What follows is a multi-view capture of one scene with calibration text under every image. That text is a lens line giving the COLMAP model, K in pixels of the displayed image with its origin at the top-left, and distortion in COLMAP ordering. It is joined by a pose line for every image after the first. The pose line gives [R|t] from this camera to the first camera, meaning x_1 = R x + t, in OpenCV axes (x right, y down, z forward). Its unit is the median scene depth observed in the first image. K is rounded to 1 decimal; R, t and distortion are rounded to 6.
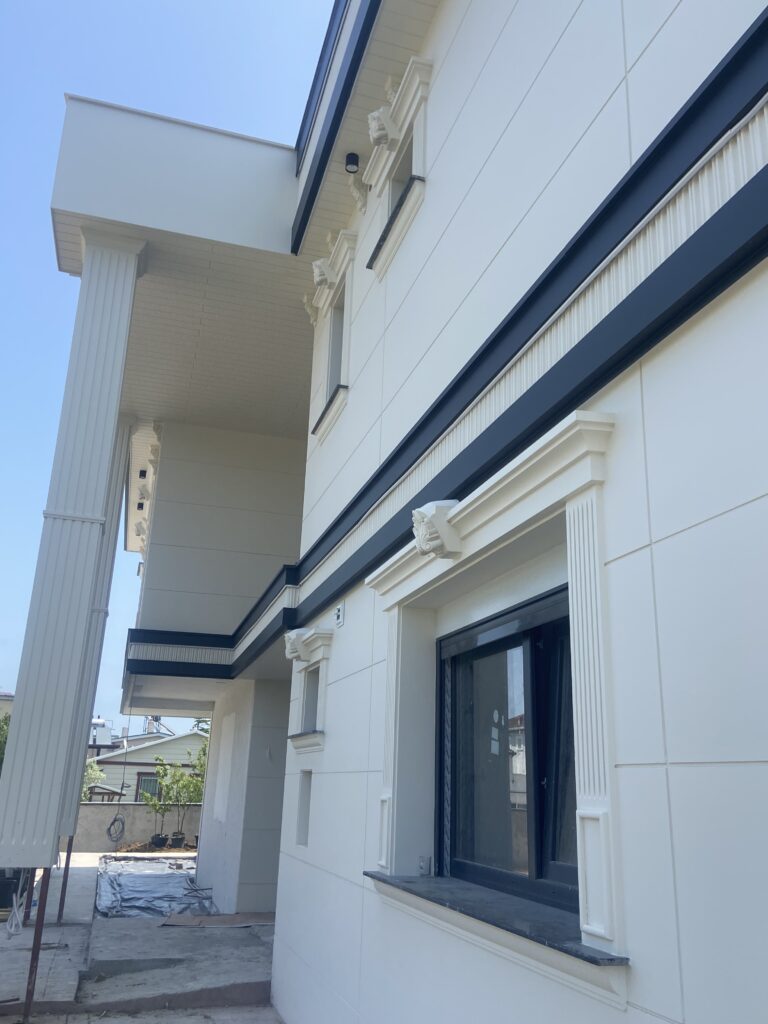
lens RADIAL K [[869.0, 0, 387.9], [0, 869.0, 508.8], [0, 0, 1]] dist [0.070008, -0.009413]
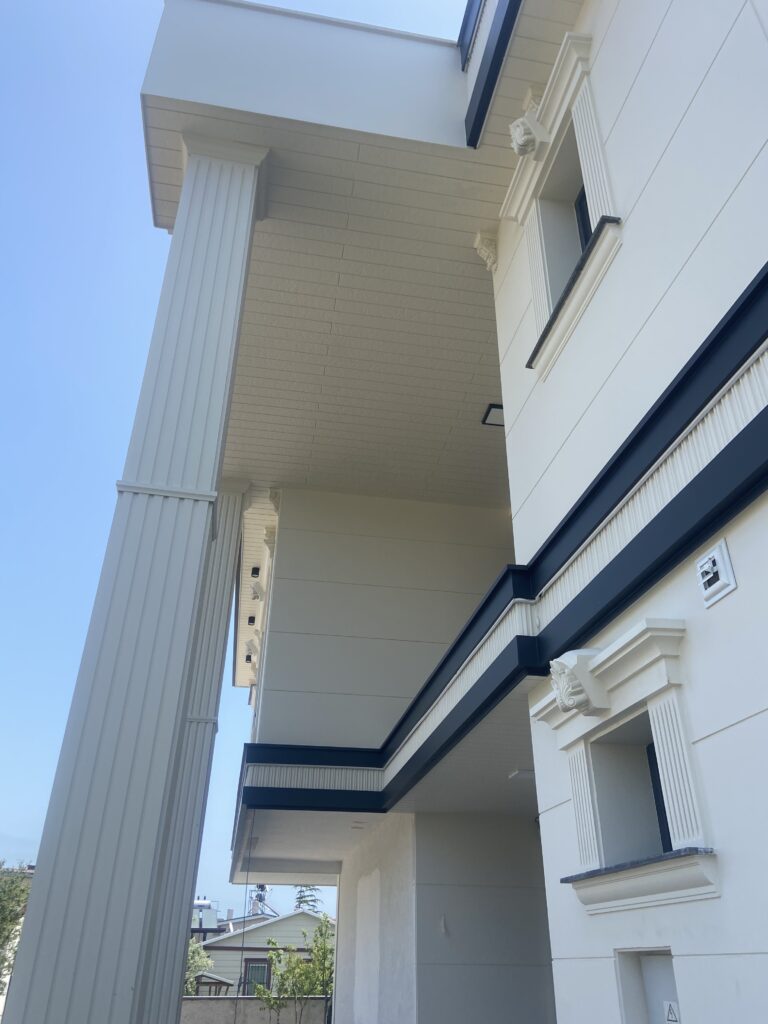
lens RADIAL K [[772.8, 0, 378.1], [0, 772.8, 509.5], [0, 0, 1]] dist [0.072686, -0.040018]
pose [[0.993038, -0.073158, -0.092323, -0.117850], [0.050953, 0.973418, -0.223297, 0.106477], [0.106205, 0.217038, 0.970368, 0.357035]]
